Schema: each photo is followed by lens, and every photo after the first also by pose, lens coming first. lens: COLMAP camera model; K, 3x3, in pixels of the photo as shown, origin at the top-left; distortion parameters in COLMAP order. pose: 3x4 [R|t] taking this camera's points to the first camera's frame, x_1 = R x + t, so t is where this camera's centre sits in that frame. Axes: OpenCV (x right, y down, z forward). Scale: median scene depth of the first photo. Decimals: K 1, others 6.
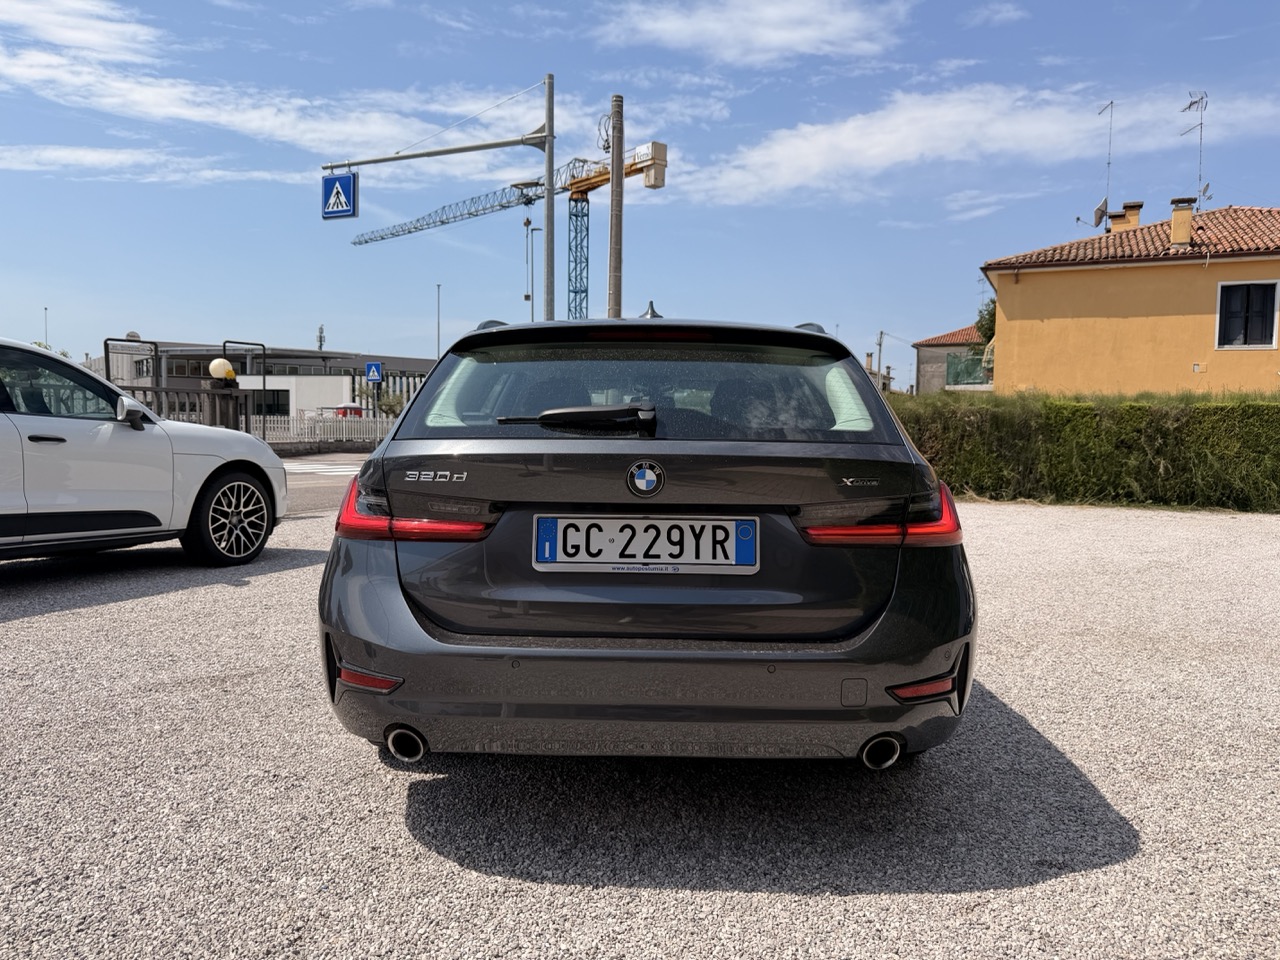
lens RADIAL K [[917.0, 0, 630.5], [0, 917.0, 474.8], [0, 0, 1]] dist [0.027936, -0.048155]
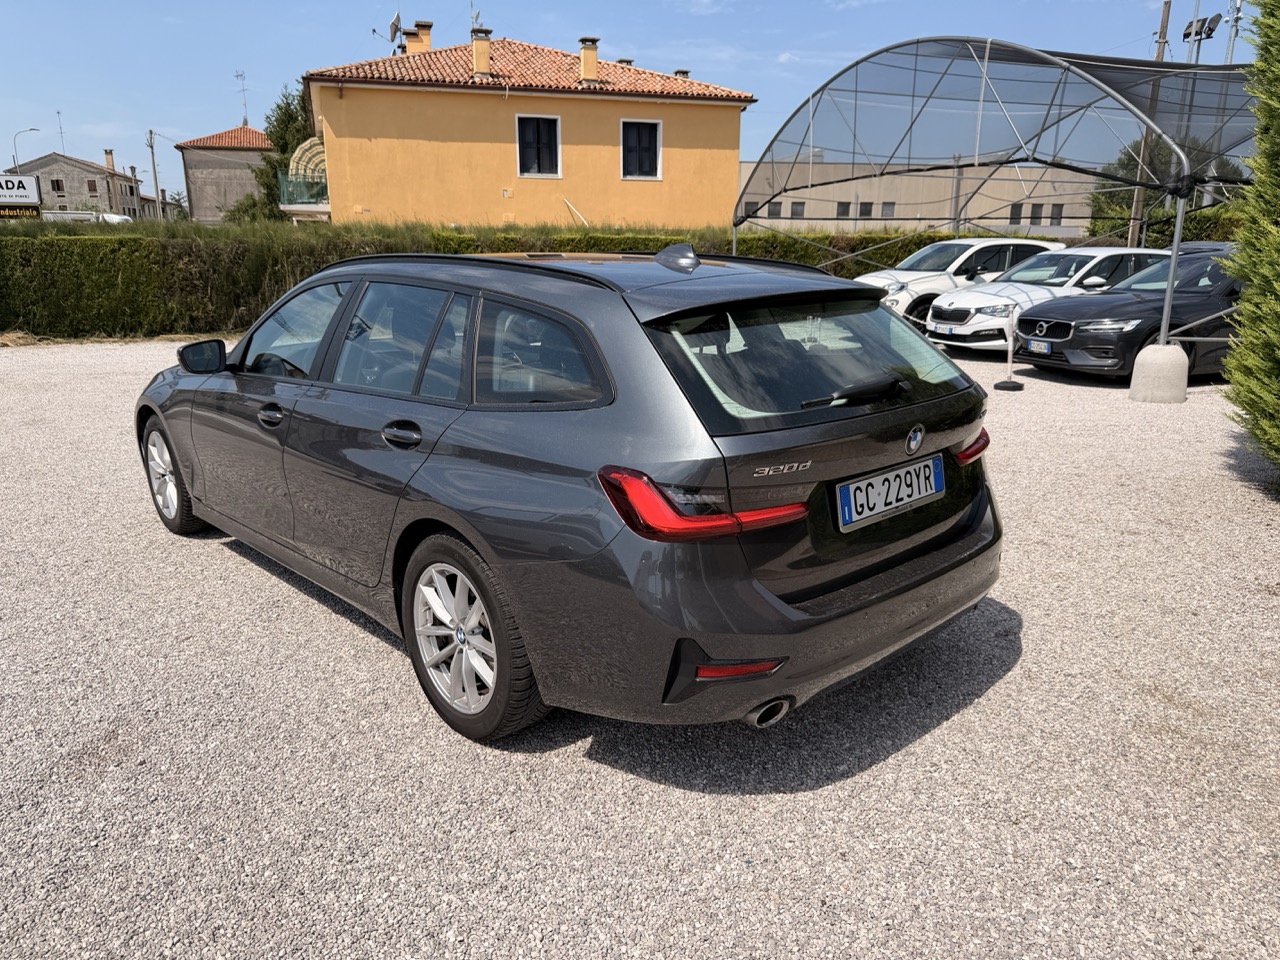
lens RADIAL K [[917.0, 0, 638.4], [0, 917.0, 486.4], [0, 0, 1]] dist [0.027936, -0.048155]
pose [[0.711525, -0.198634, 0.674001, -0.106119], [0.048130, 0.970736, 0.235275, -0.023696], [-0.701011, -0.134964, 0.700263, 0.039138]]
